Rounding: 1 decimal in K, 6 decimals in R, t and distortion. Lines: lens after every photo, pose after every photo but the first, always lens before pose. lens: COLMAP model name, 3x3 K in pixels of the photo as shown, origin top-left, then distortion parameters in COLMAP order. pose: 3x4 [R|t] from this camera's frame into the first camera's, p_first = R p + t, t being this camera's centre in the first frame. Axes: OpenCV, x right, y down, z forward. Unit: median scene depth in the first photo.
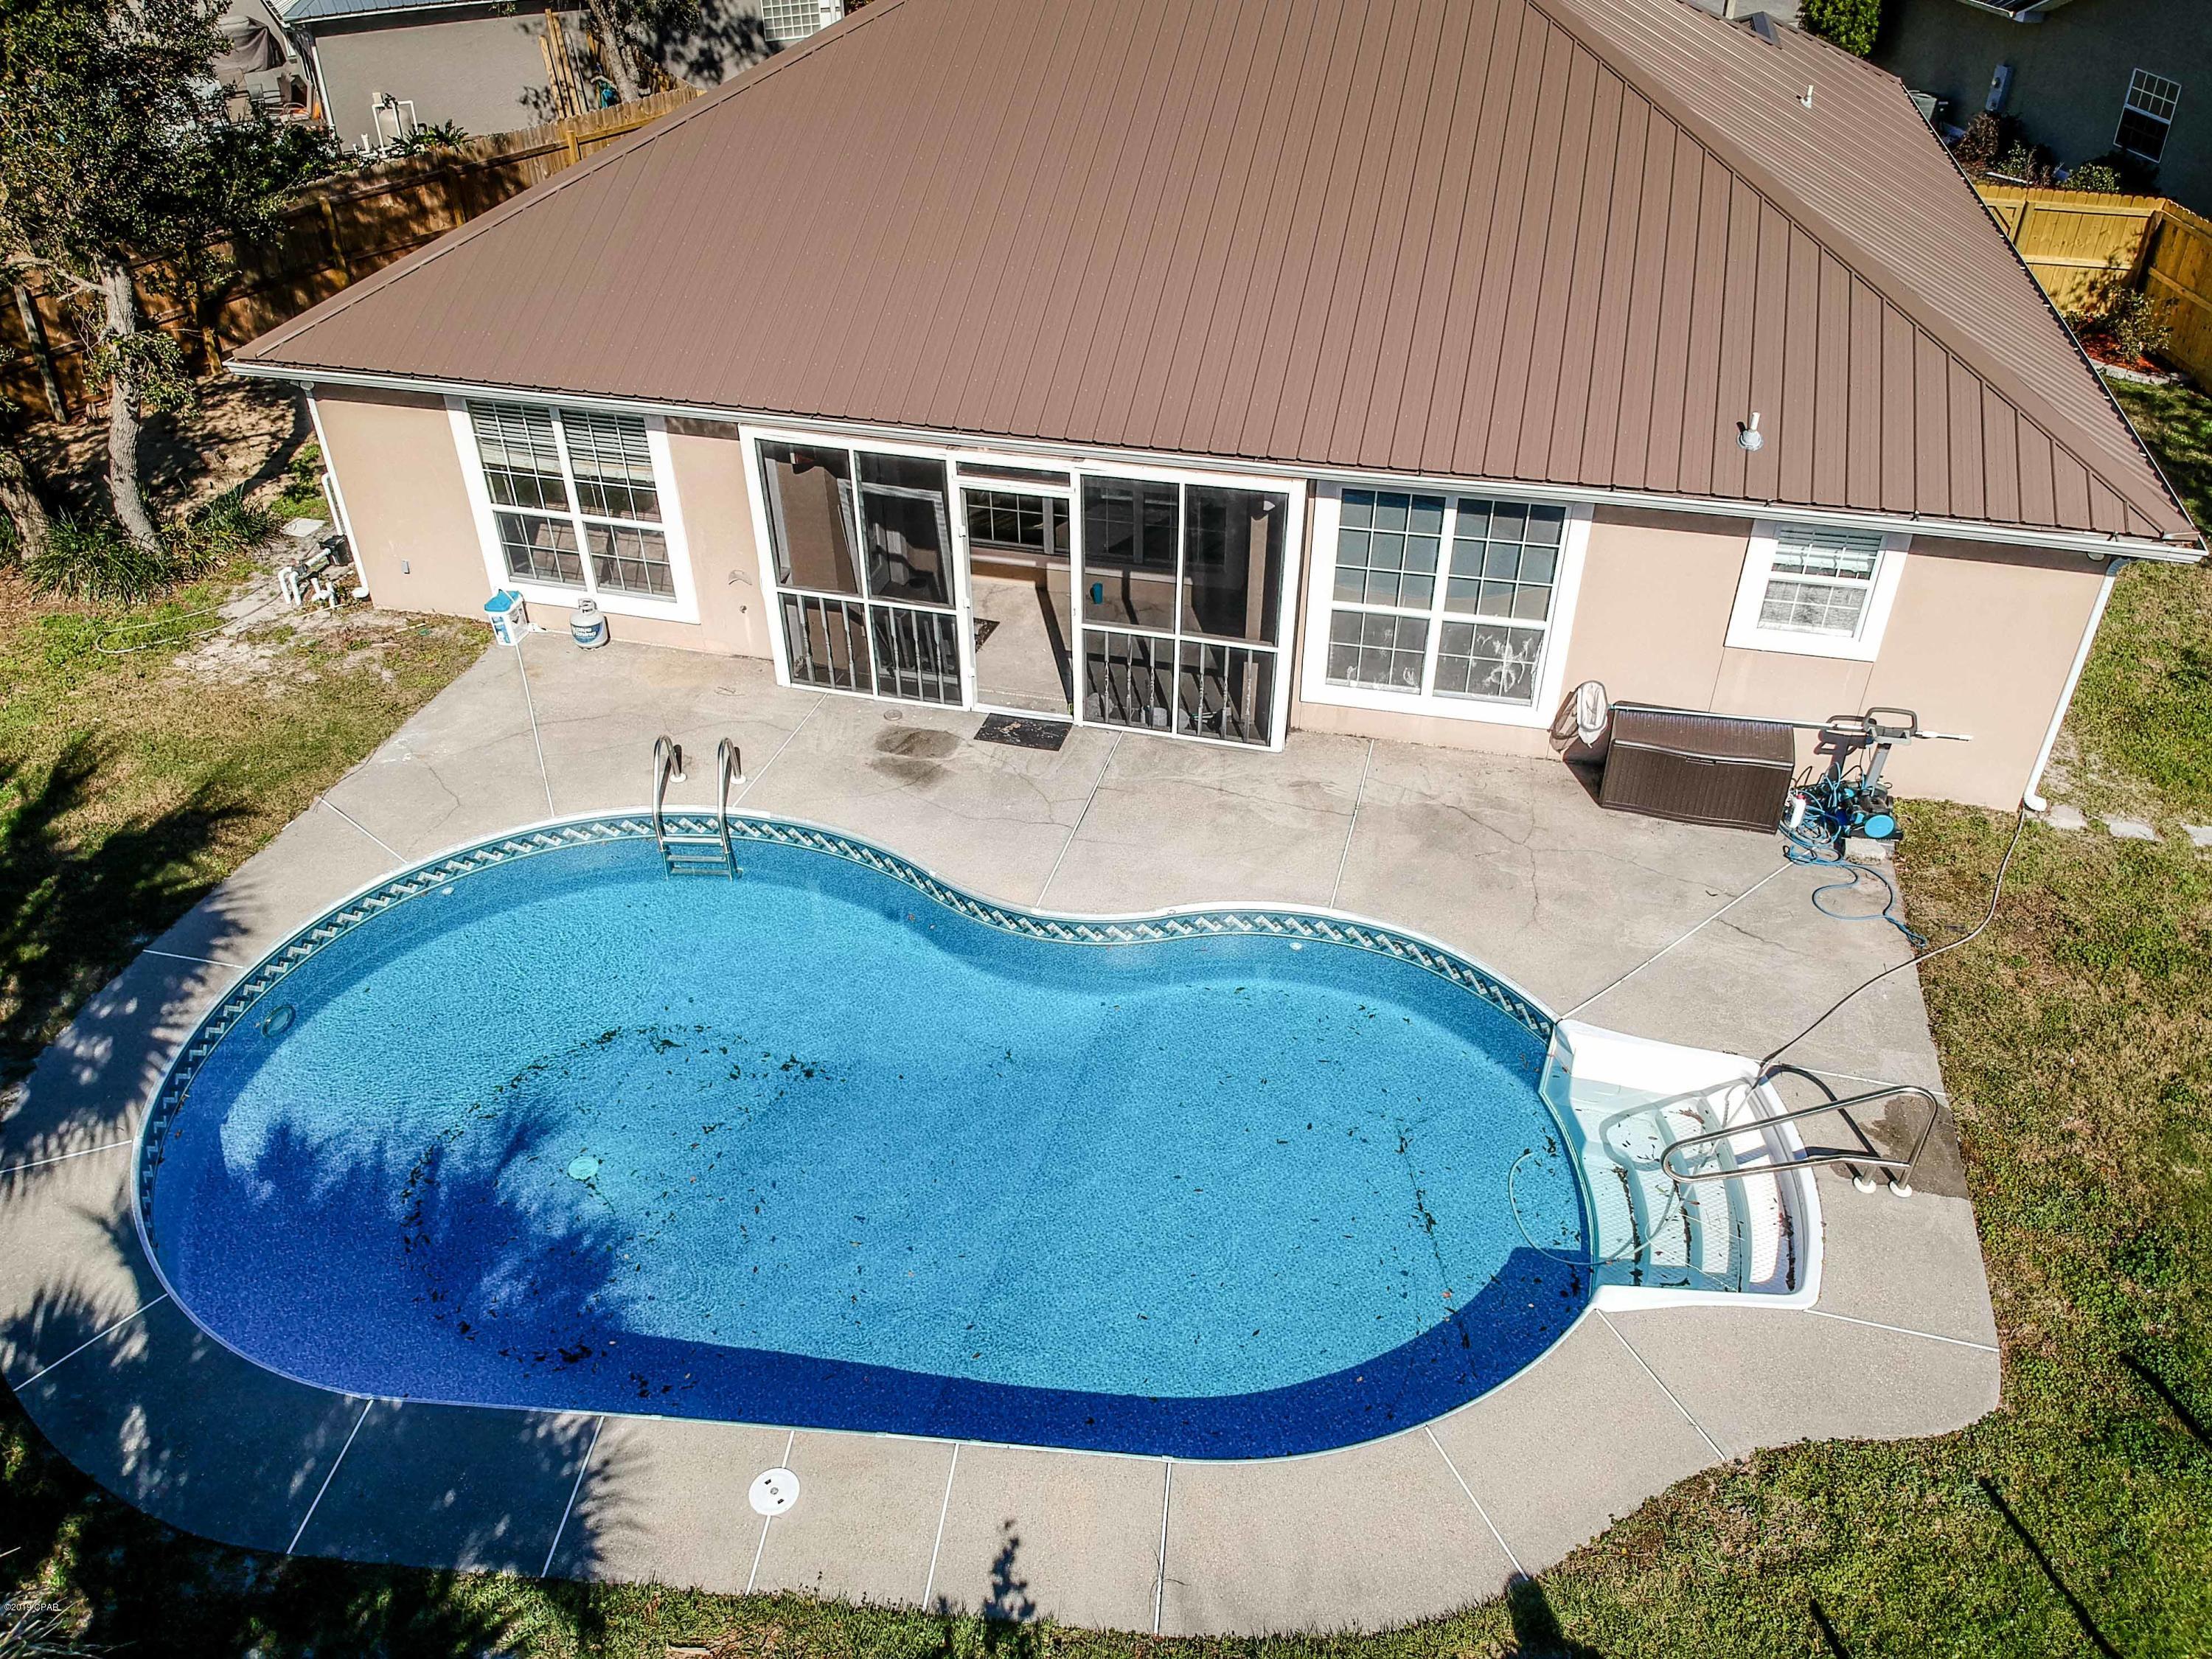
lens RADIAL K [[1605.8, 0, 1117.4], [0, 1605.8, 836.5], [0, 0, 1]] dist [0.126056, -0.227506]
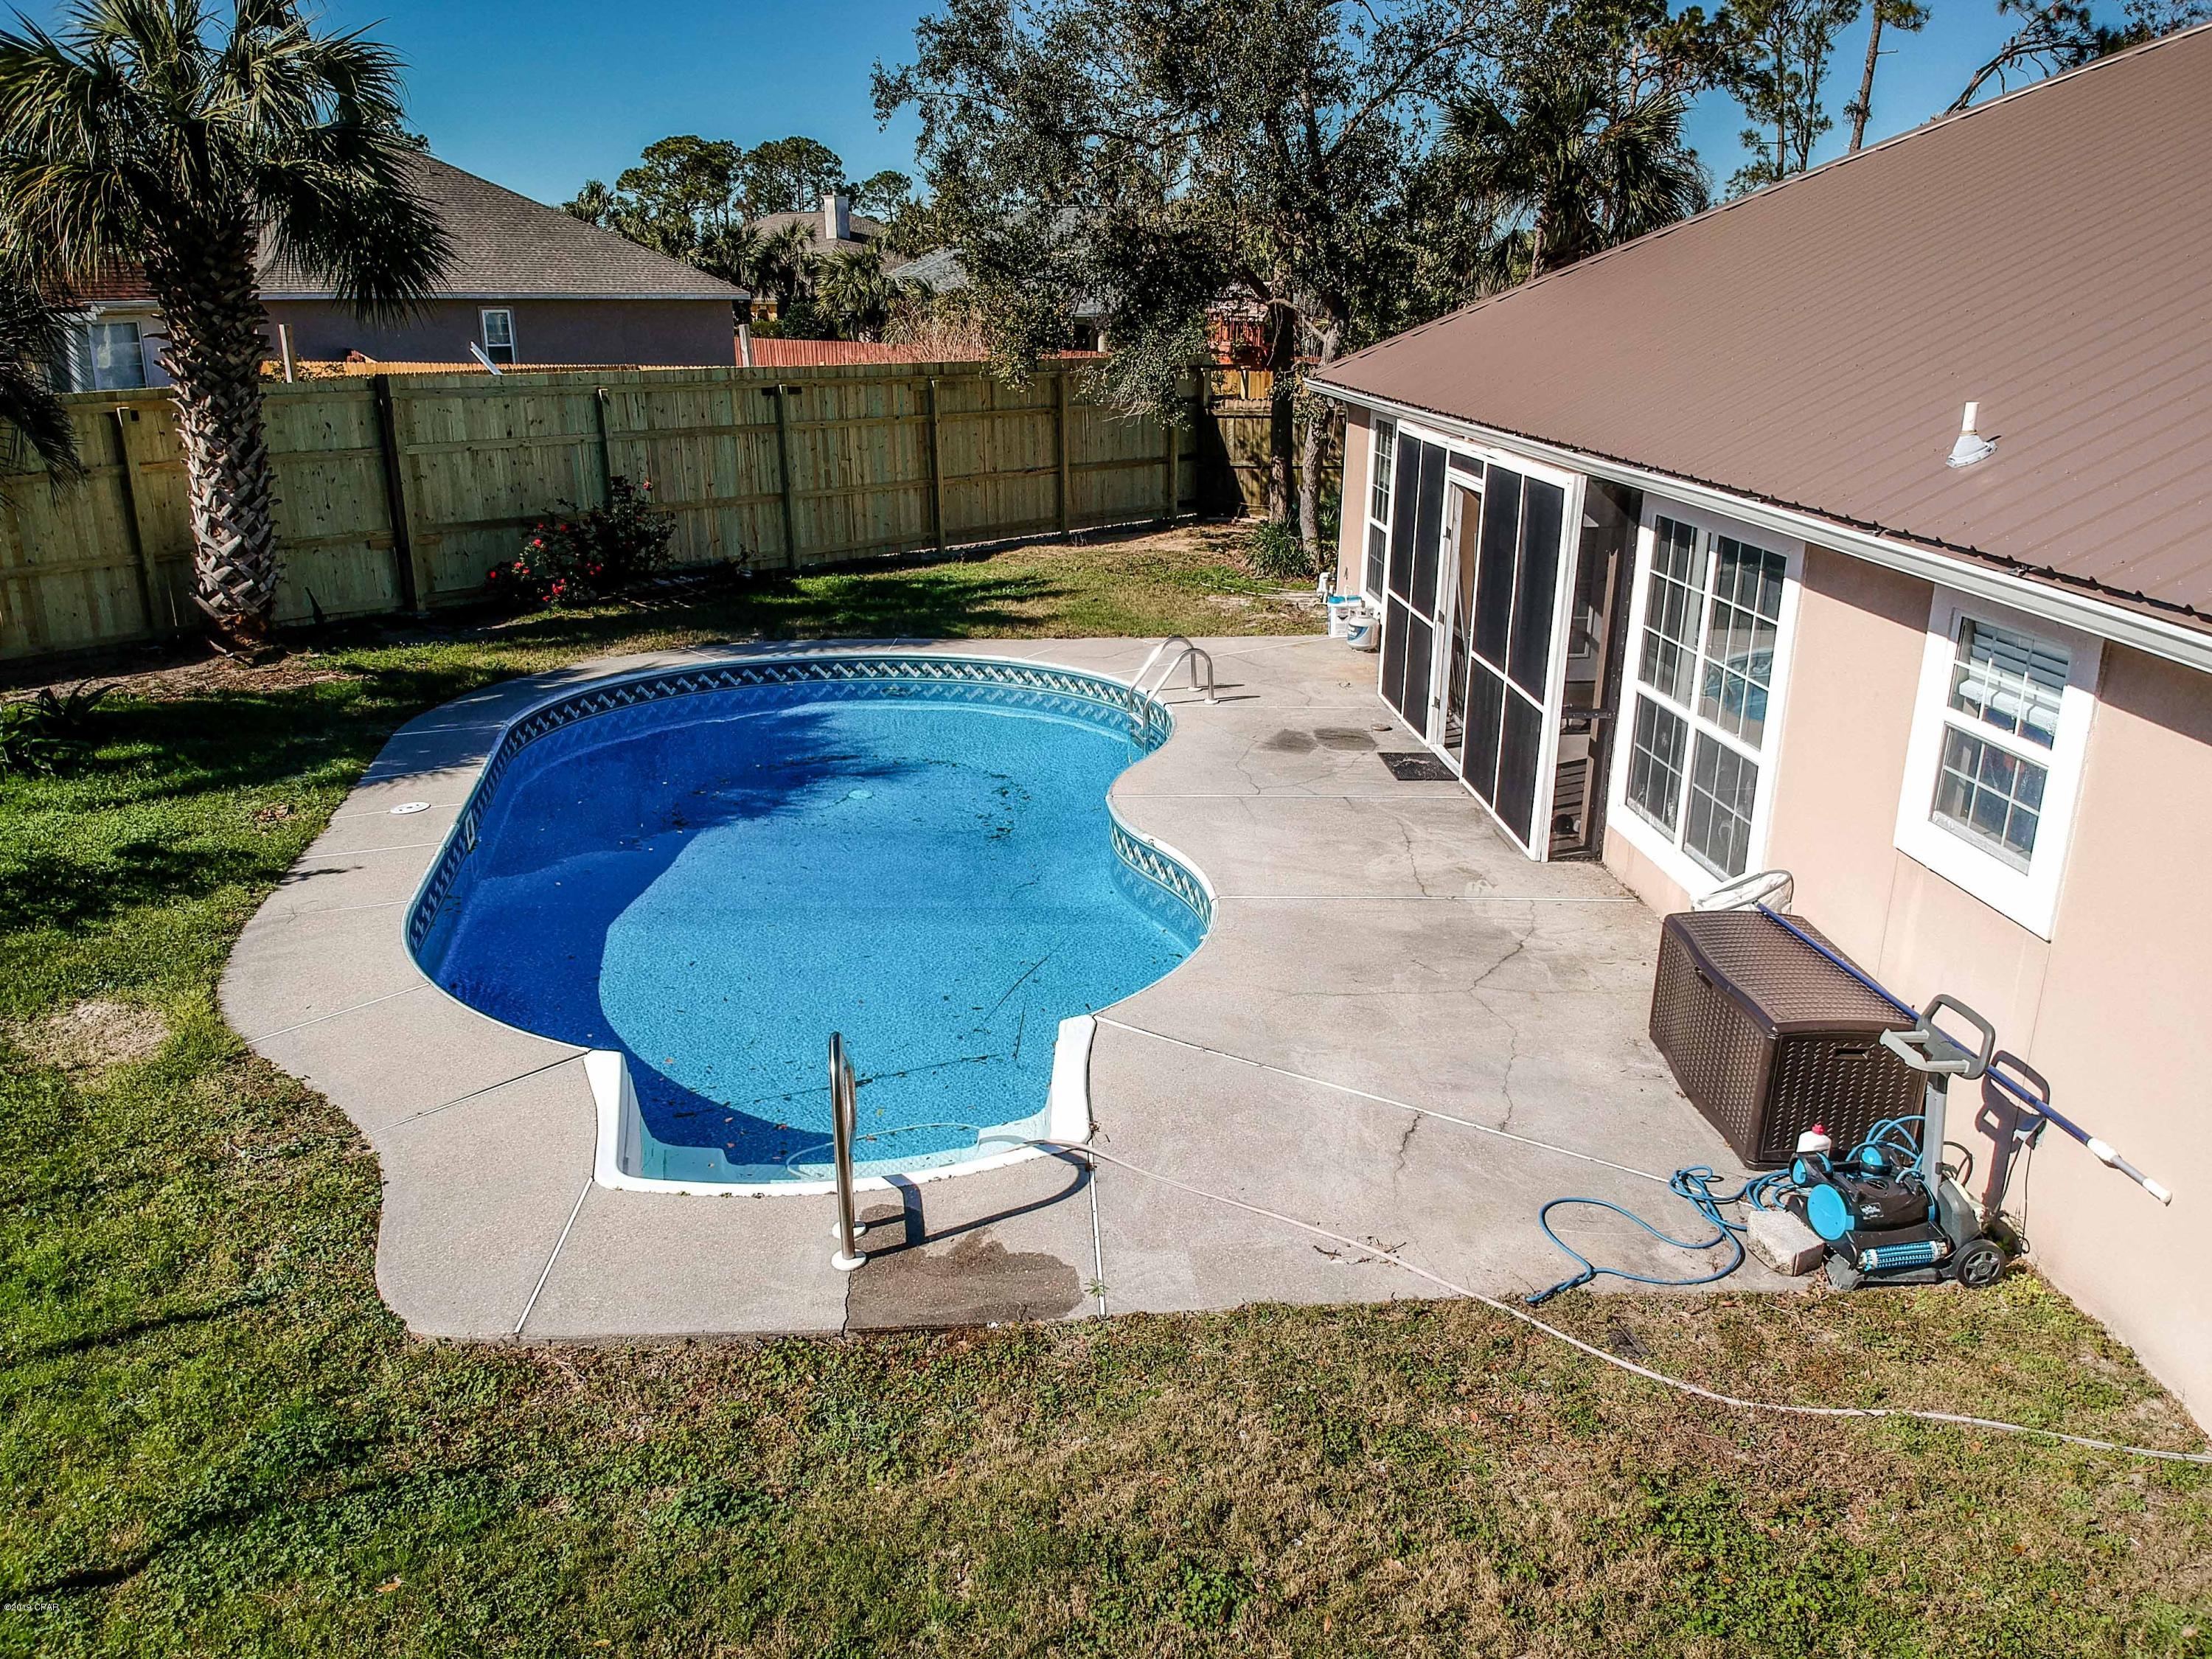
lens RADIAL K [[1605.8, 0, 1117.4], [0, 1605.8, 836.5], [0, 0, 1]] dist [0.126056, -0.227506]
pose [[0.306273, 0.307869, -0.900785, 0.799890], [-0.559906, 0.823533, 0.091094, -0.024242], [0.769871, 0.476456, 0.424604, 0.579301]]
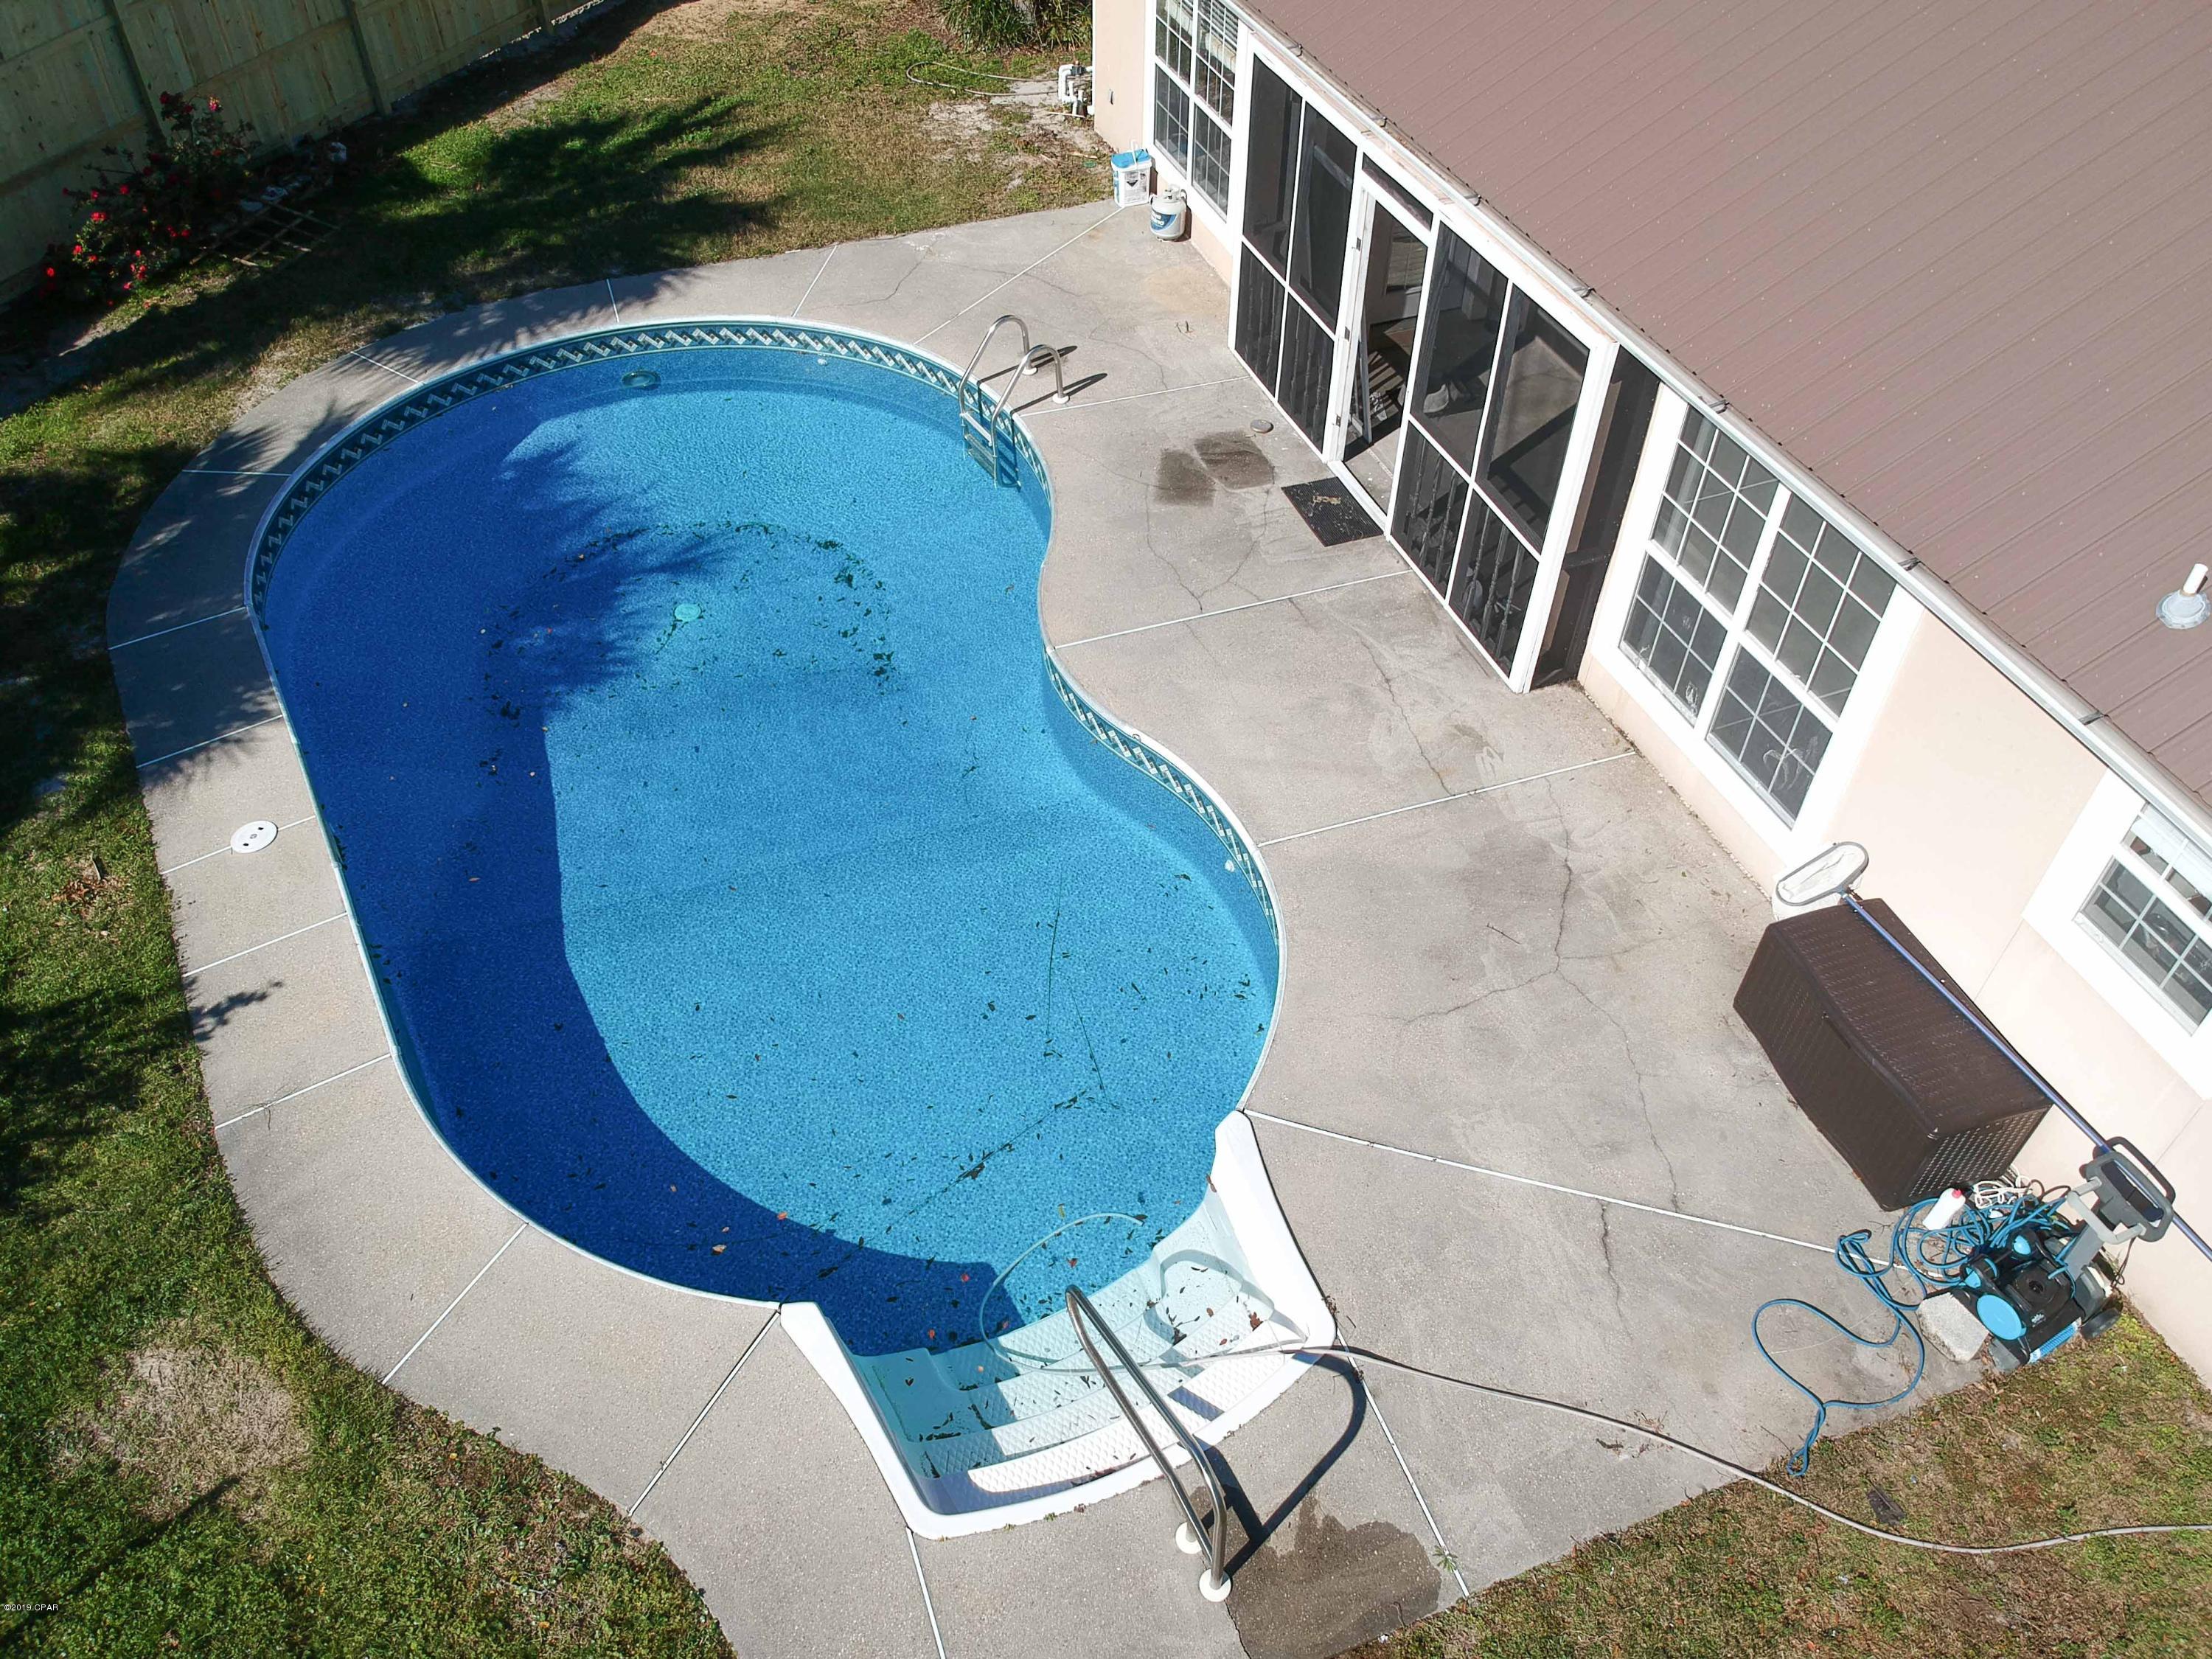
lens RADIAL K [[1605.8, 0, 1117.4], [0, 1605.8, 836.5], [0, 0, 1]] dist [0.126056, -0.227506]
pose [[0.572992, 0.591978, -0.566782, 0.512614], [-0.482179, 0.802713, 0.350935, -0.192347], [0.662709, 0.072208, 0.745387, 0.355206]]
